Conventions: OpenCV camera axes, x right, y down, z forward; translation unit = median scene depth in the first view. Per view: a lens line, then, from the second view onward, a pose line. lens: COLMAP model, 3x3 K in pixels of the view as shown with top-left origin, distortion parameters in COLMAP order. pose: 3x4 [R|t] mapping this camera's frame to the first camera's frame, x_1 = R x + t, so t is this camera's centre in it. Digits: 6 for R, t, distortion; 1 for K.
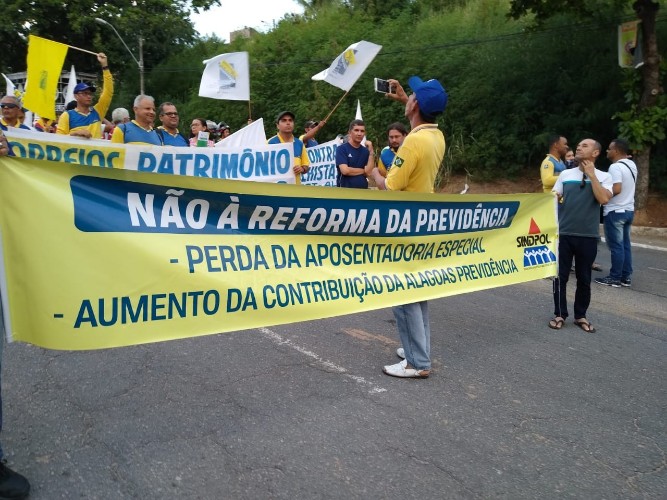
lens RADIAL K [[522.6, 0, 333.5], [0, 522.6, 250.0], [0, 0, 1]] dist [0.159595, -0.244279]
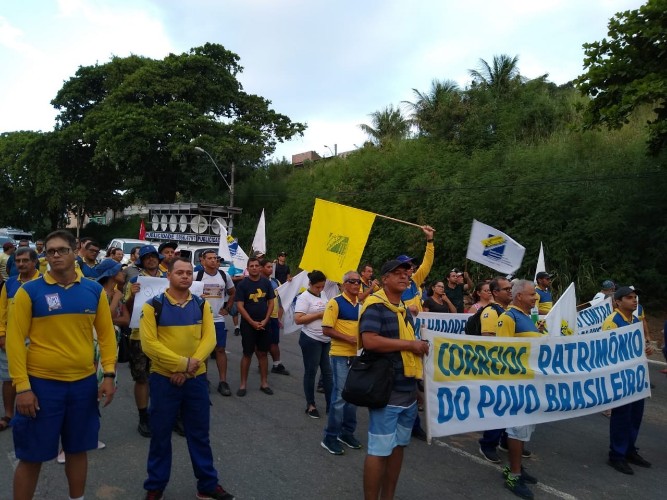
lens RADIAL K [[522.6, 0, 333.5], [0, 522.6, 250.0], [0, 0, 1]] dist [0.159595, -0.244279]
pose [[0.998411, 0.013746, -0.054653, -0.505210], [-0.024372, 0.979737, -0.198798, -0.116512], [0.050813, 0.199815, 0.978515, 0.051108]]
